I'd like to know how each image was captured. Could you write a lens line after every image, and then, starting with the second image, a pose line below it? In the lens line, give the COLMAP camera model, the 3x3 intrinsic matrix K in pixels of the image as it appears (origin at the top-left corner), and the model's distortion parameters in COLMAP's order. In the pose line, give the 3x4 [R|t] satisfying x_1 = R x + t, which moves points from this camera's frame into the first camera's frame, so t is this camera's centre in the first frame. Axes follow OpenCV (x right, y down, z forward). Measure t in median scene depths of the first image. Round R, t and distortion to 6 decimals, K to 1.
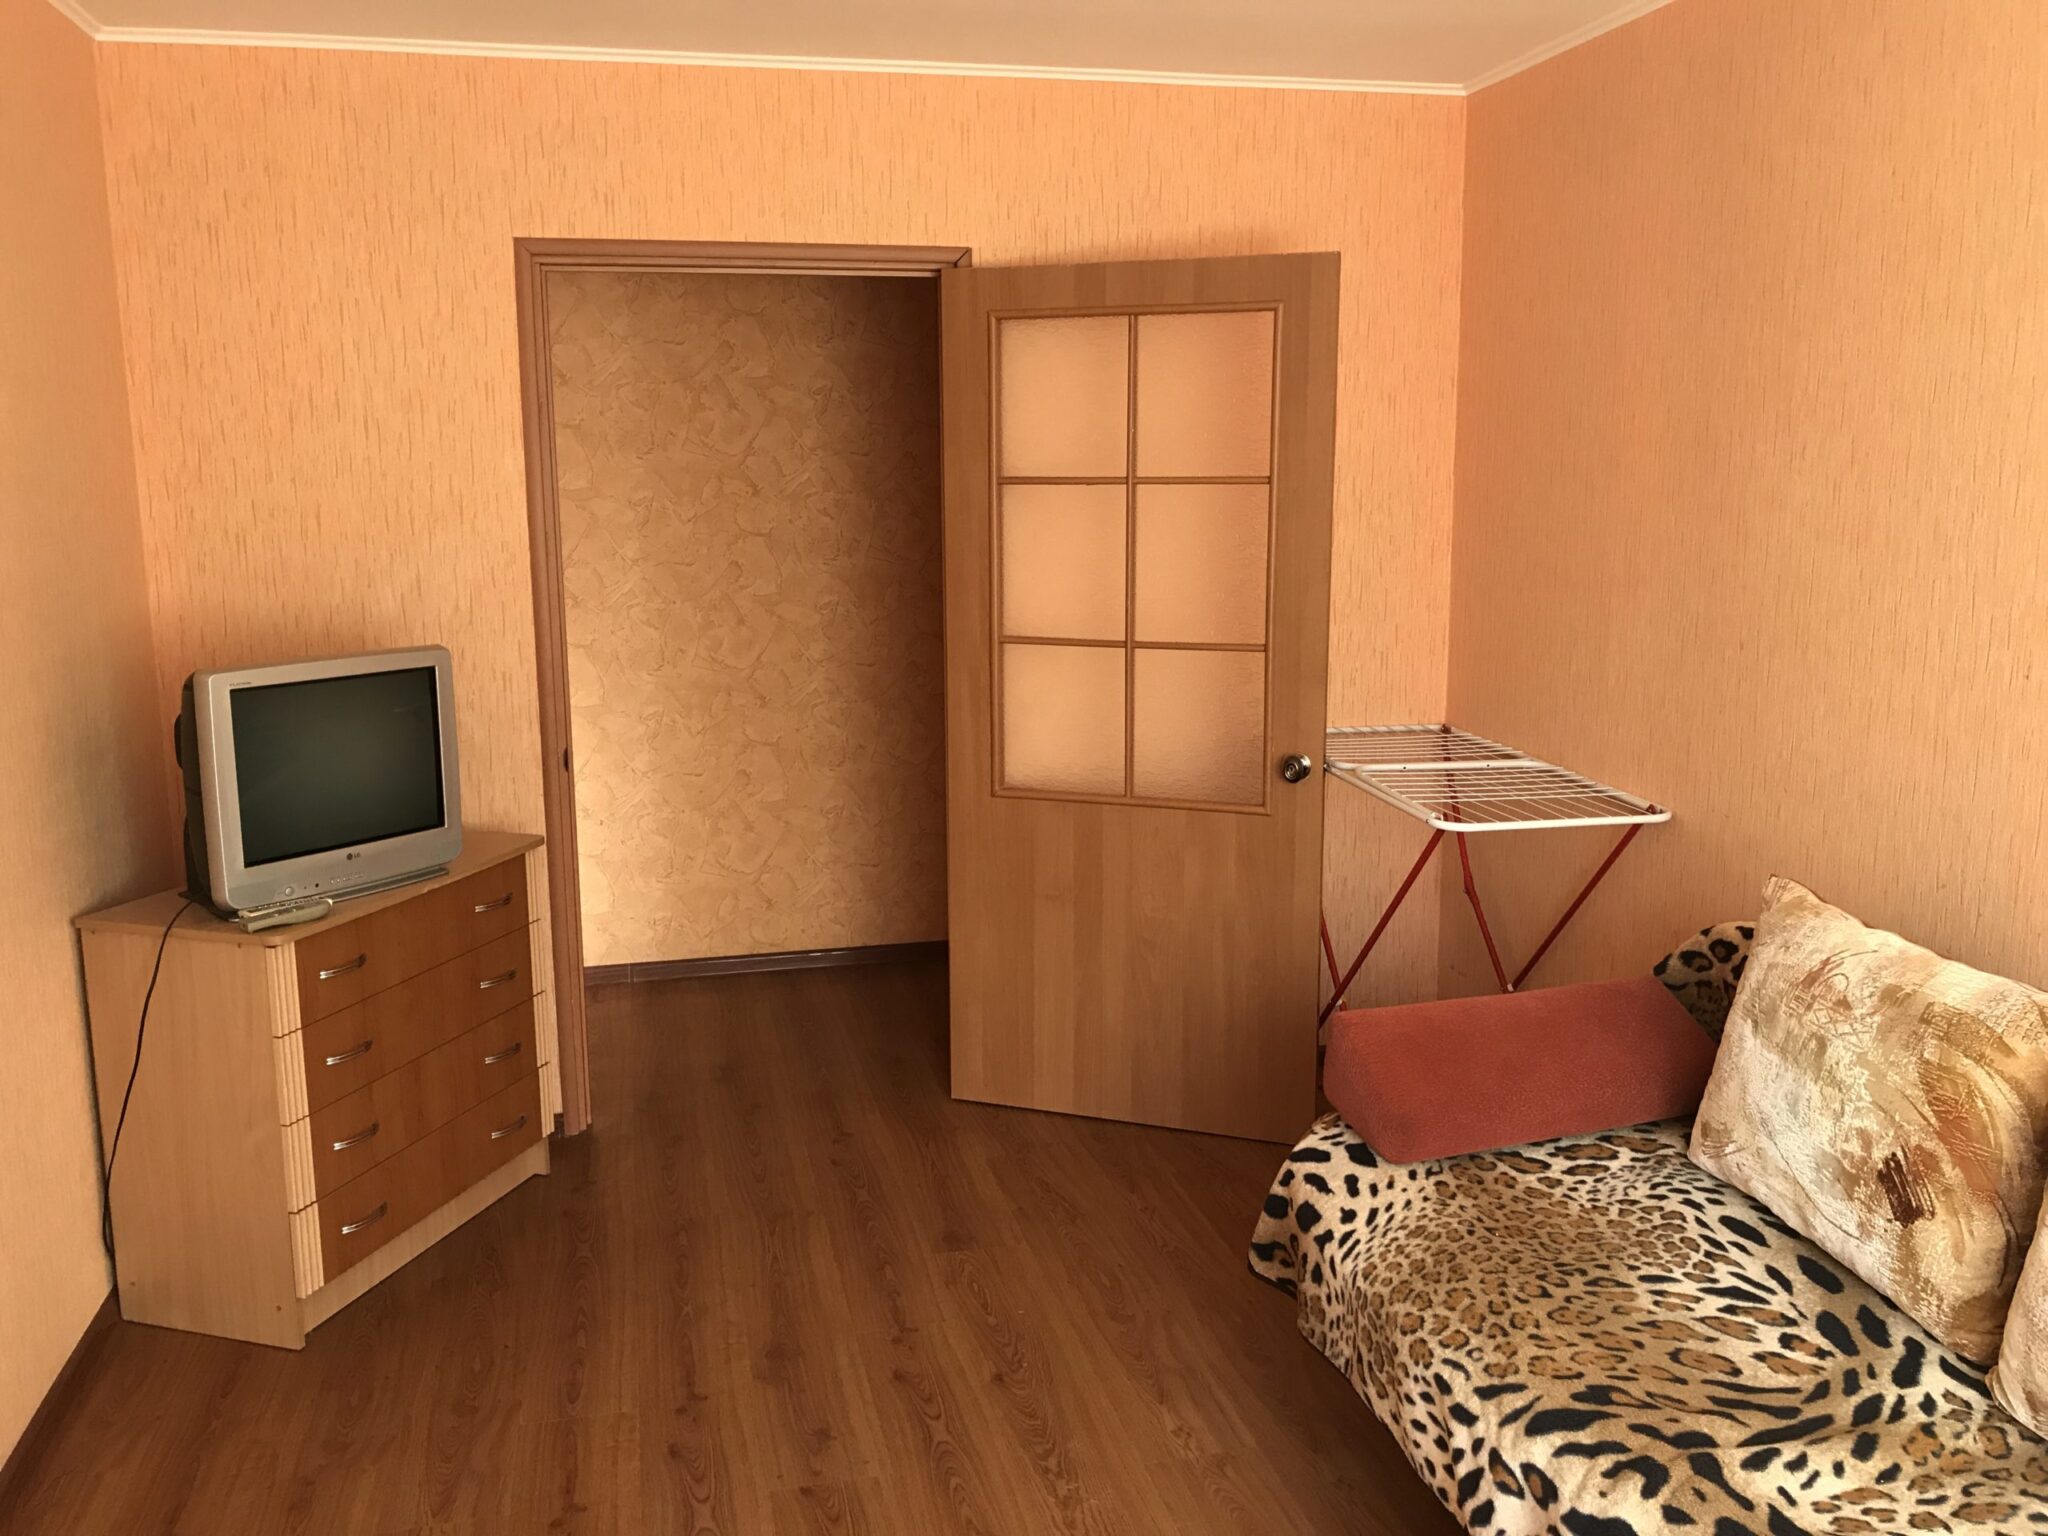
lens RADIAL K [[1718.9, 0, 1024.0], [0, 1718.9, 768.0], [0, 0, 1]] dist [-0.005274, -0.016661]
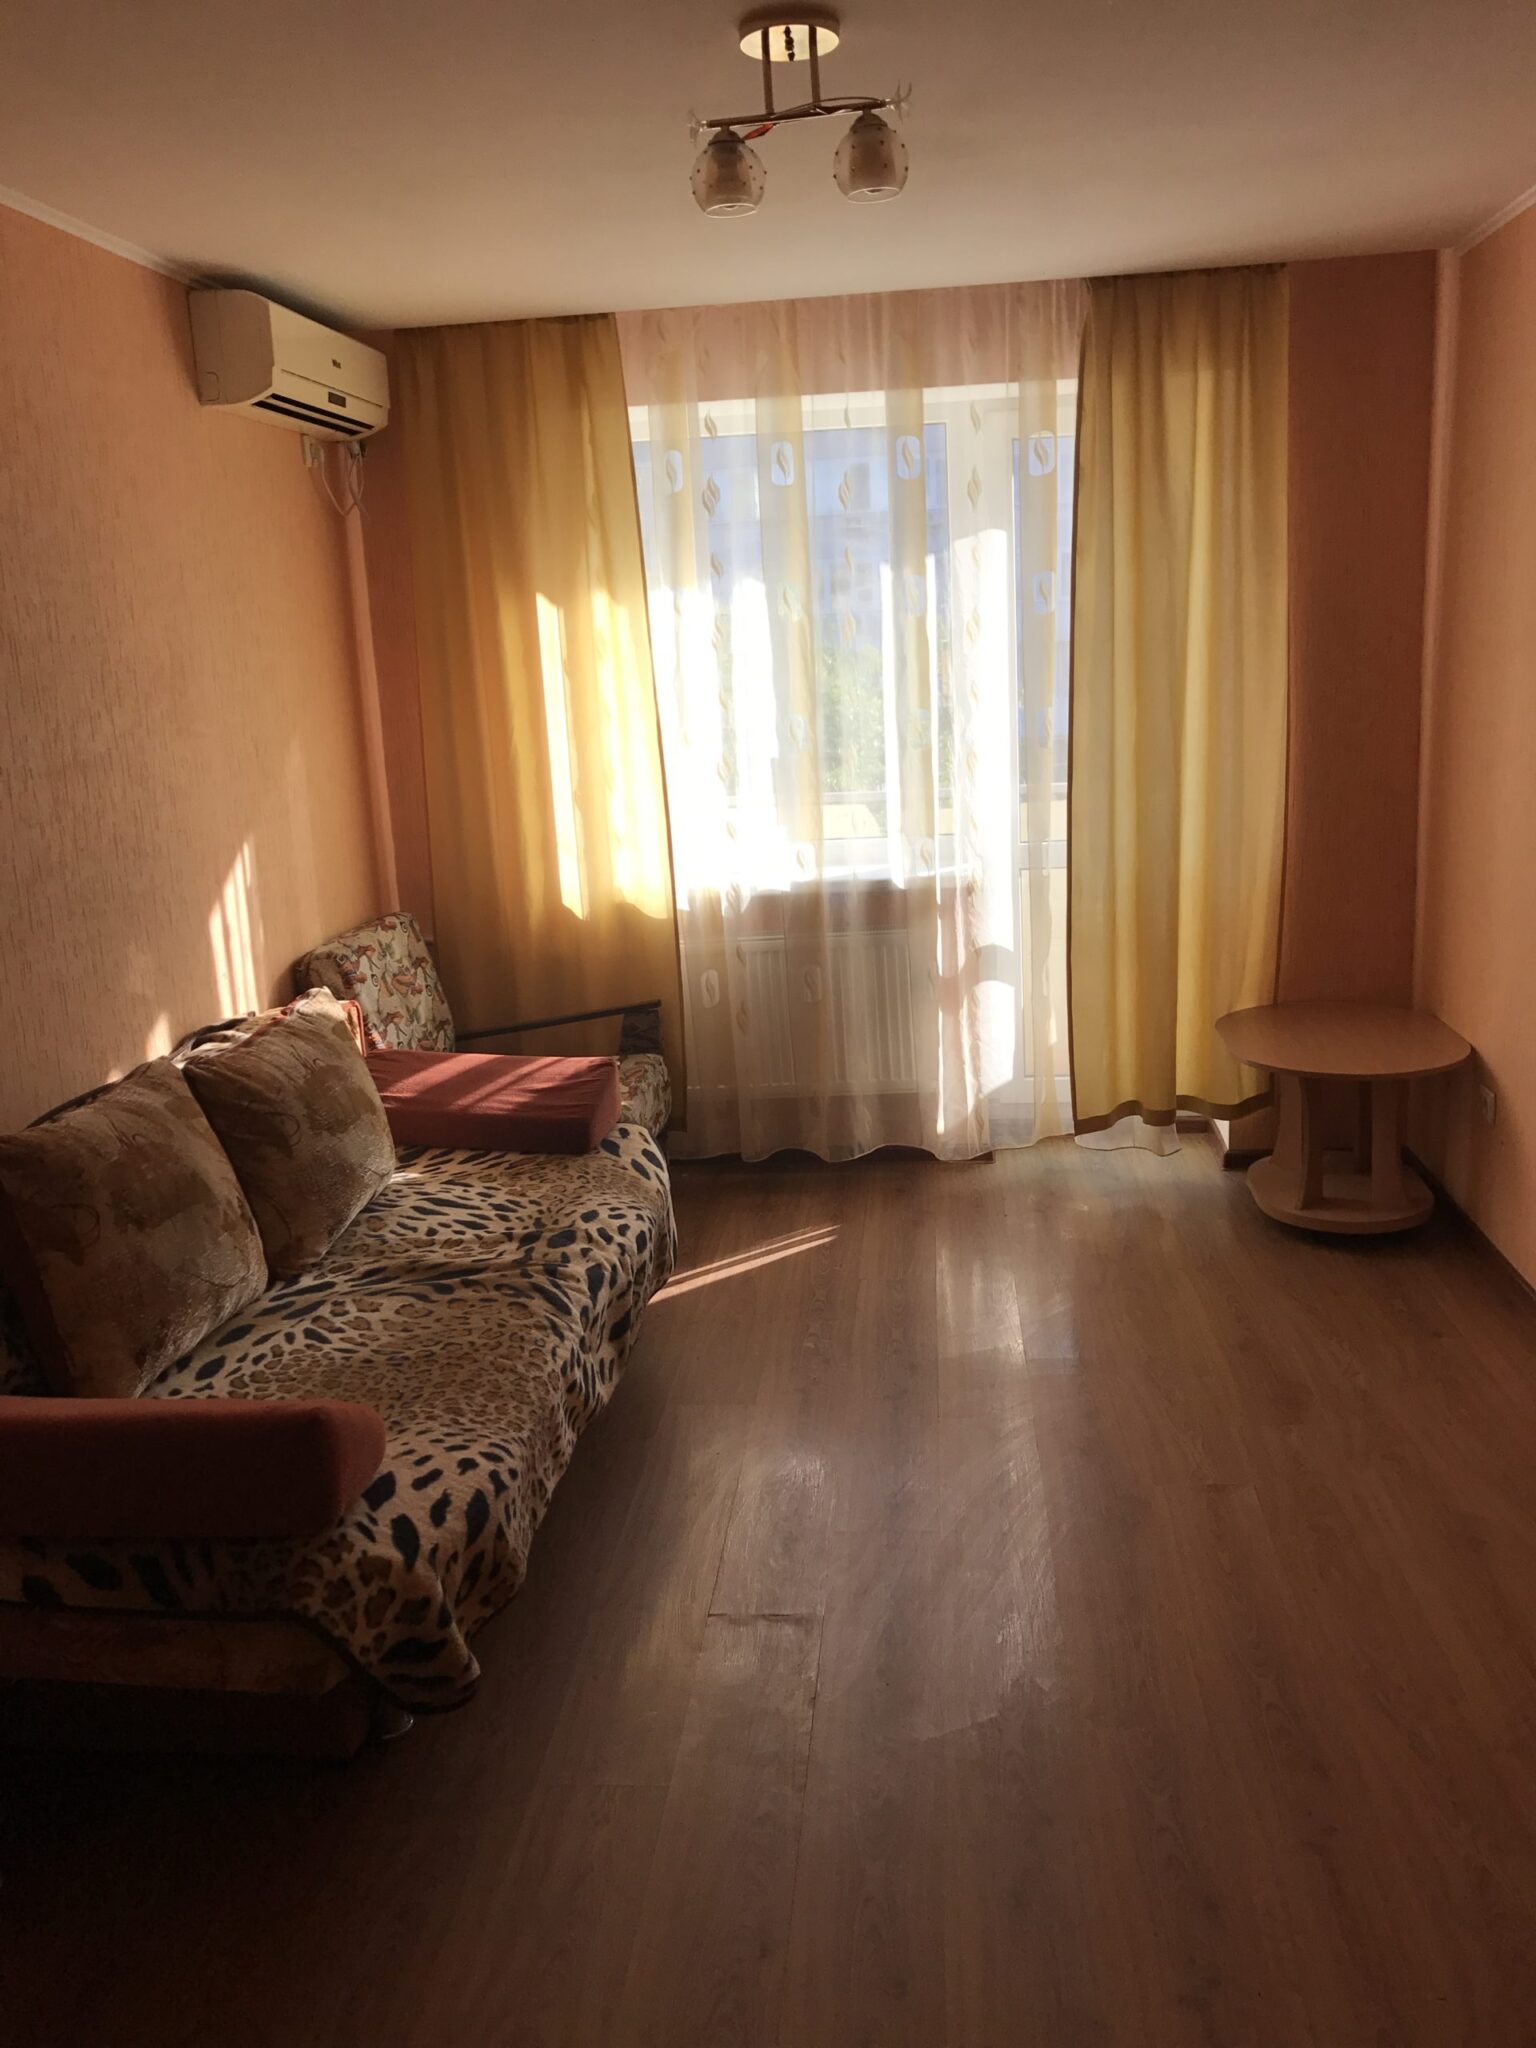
lens RADIAL K [[1745.9, 0, 768.0], [0, 1745.9, 1024.0], [0, 0, 1]] dist [0.044934, 0.002492]
pose [[-0.947872, -0.021818, 0.317903, -0.292477], [0.104889, 0.920693, 0.375929, -0.335382], [-0.300893, 0.389677, -0.870411, 1.778789]]
